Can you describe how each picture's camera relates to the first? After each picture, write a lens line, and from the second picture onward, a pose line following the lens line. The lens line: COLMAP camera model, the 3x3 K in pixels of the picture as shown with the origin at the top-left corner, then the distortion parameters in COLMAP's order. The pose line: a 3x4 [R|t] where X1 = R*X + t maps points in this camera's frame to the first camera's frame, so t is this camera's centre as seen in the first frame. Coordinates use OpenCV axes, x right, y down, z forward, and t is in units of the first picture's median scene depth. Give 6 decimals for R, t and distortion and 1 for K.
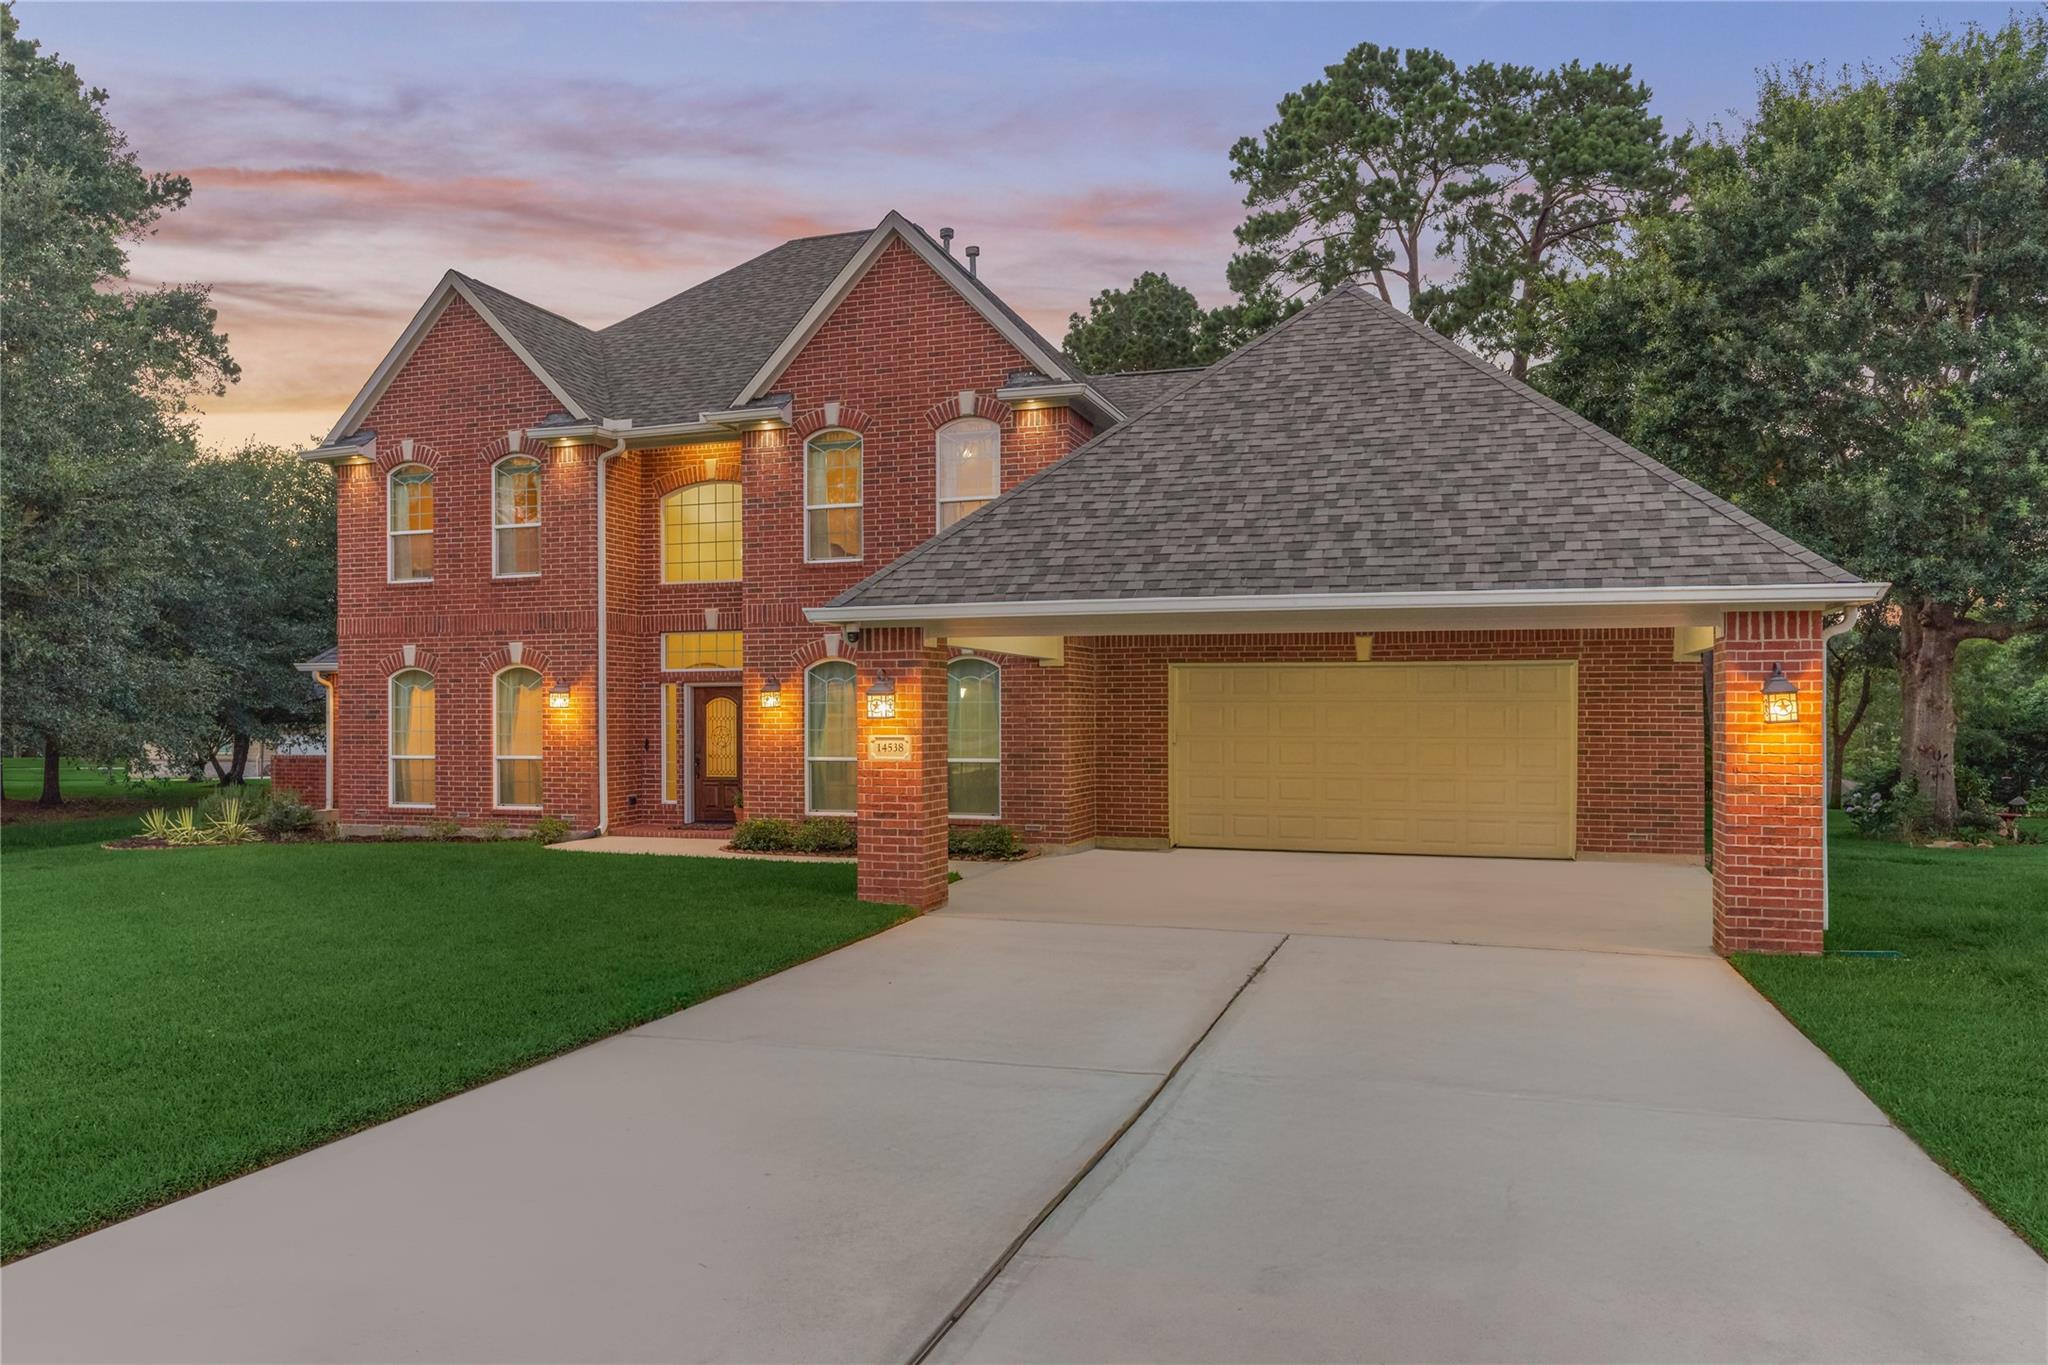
lens RADIAL K [[1414.1, 0, 1009.2], [0, 1414.1, 701.0], [0, 0, 1]] dist [-0.001899, -0.001864]
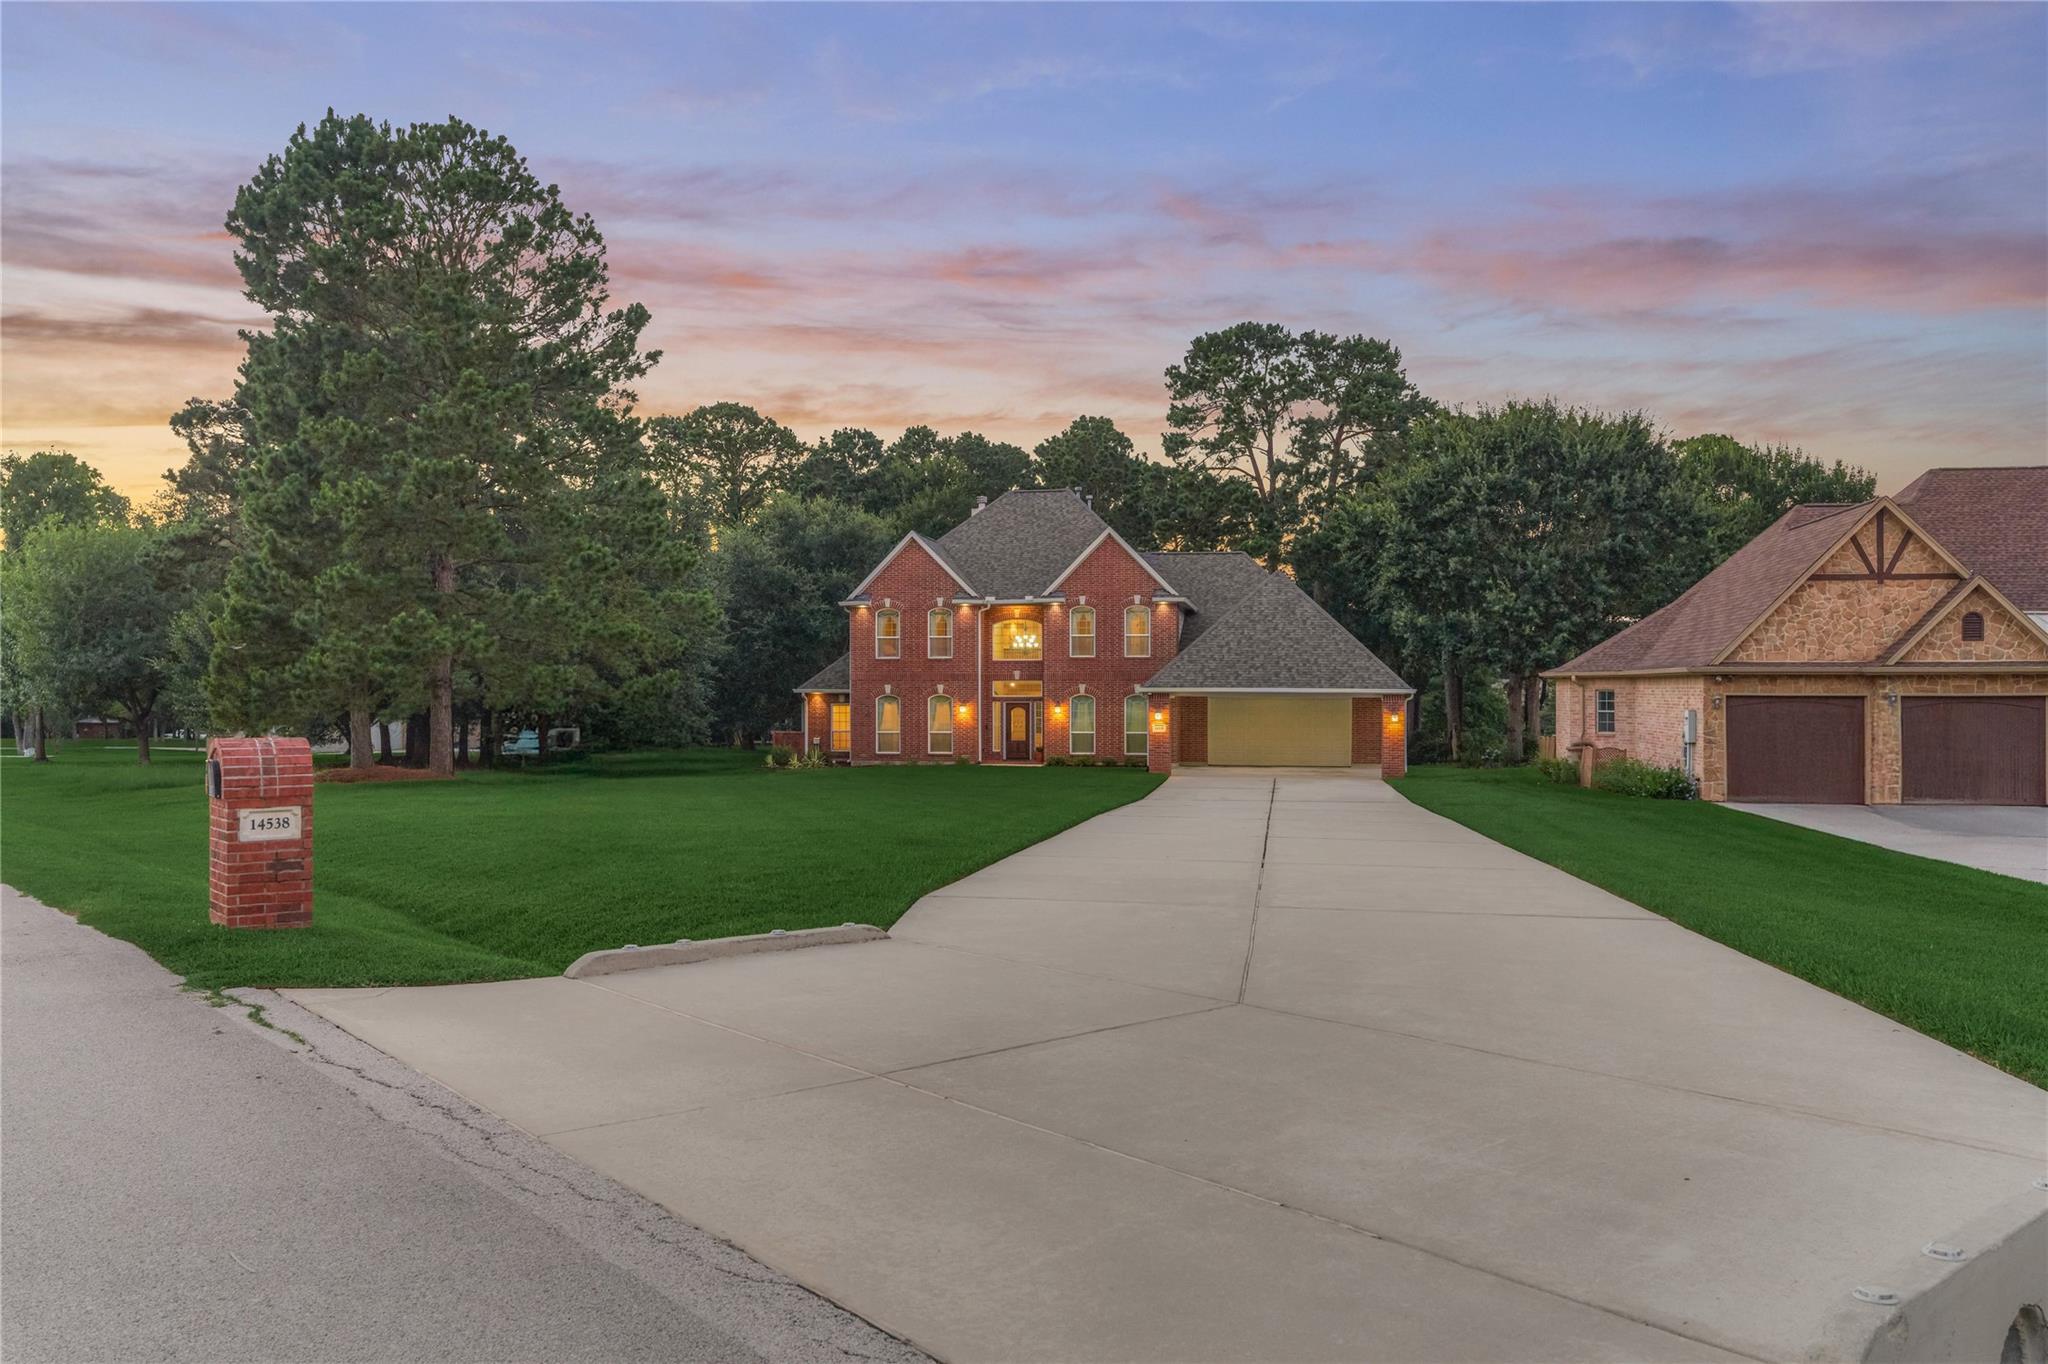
lens RADIAL K [[1575.9, 0, 1030.0], [0, 1575.9, 680.2], [0, 0, 1]] dist [-0.056858, -0.000688]
pose [[0.986352, 0.005089, 0.164569, -0.629668], [-0.005587, 0.999981, 0.002567, -0.056292], [-0.164553, -0.003451, 0.986362, -1.673191]]
